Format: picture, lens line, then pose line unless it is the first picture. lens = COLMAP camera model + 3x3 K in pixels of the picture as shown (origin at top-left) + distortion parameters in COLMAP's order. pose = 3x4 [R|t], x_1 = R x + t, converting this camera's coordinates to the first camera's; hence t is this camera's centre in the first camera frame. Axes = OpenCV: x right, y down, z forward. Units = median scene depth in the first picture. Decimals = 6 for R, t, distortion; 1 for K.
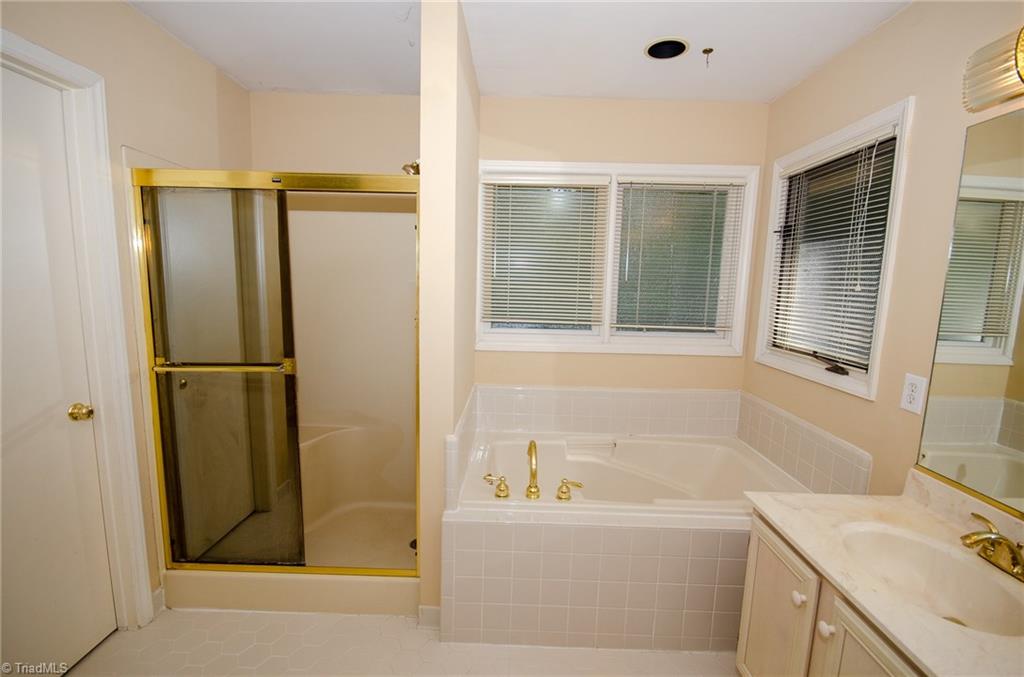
lens RADIAL K [[450.9, 0, 515.9], [0, 450.9, 345.5], [0, 0, 1]] dist [0.002569, -0.006787]
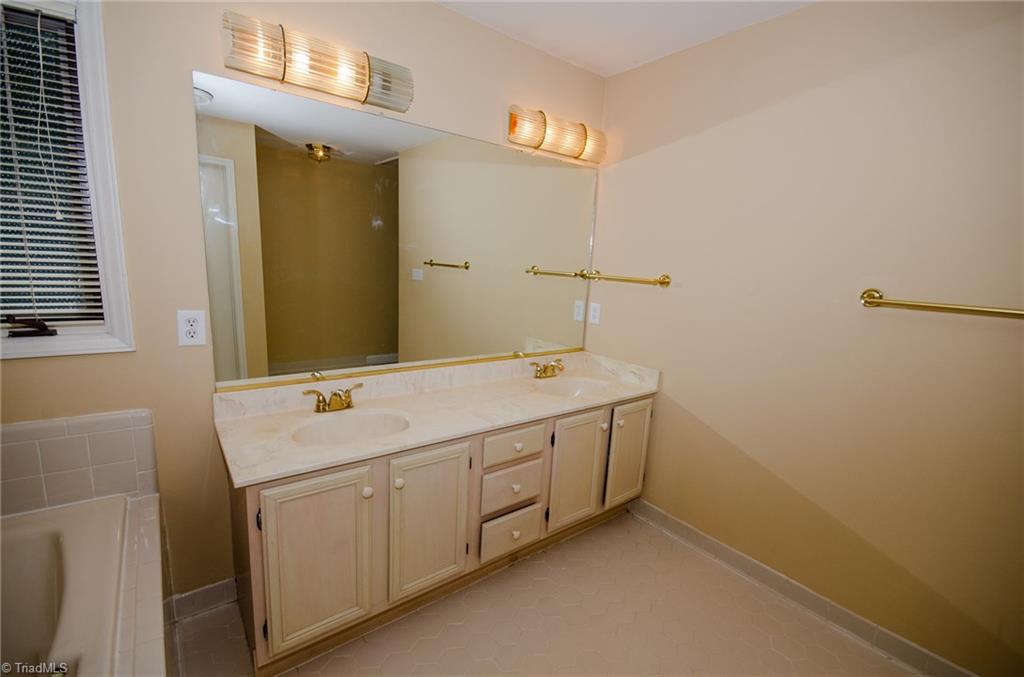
lens RADIAL K [[450.9, 0, 515.9], [0, 450.9, 345.5], [0, 0, 1]] dist [0.002569, -0.006787]
pose [[-0.623418, -0.206694, 0.754074, -0.264746], [0.038181, 0.955228, 0.293396, -0.093223], [-0.780956, 0.211700, -0.587615, 0.746876]]
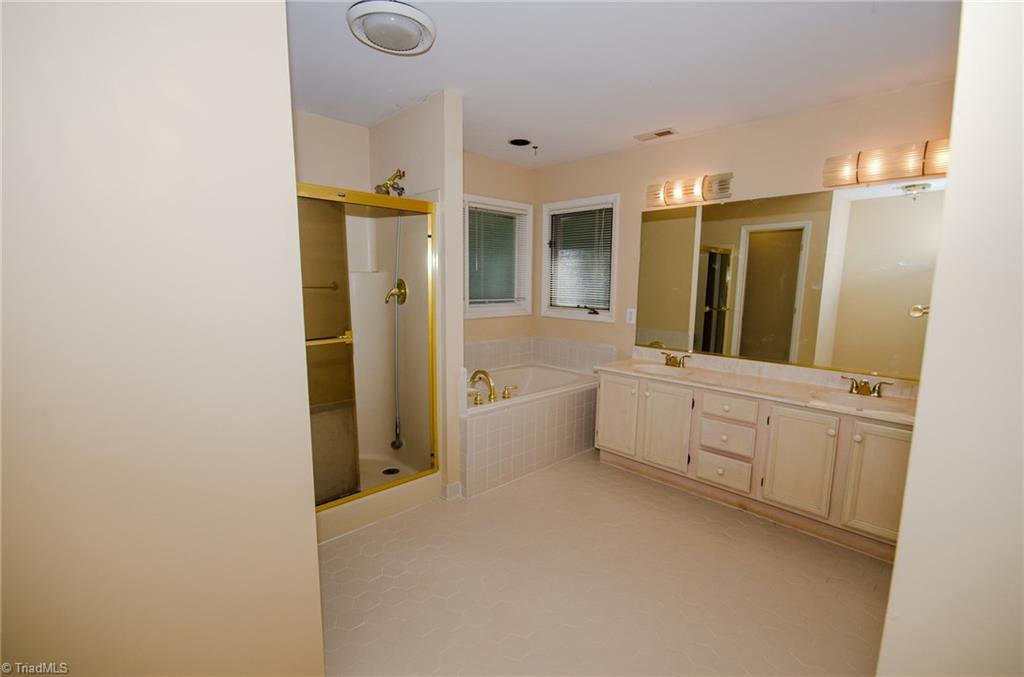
lens RADIAL K [[450.9, 0, 515.9], [0, 450.9, 345.5], [0, 0, 1]] dist [0.002569, -0.006787]
pose [[0.710219, -0.118459, 0.693942, -0.944317], [0.102484, 0.992637, 0.064559, 0.030141], [-0.696481, 0.025267, 0.717131, -0.241996]]
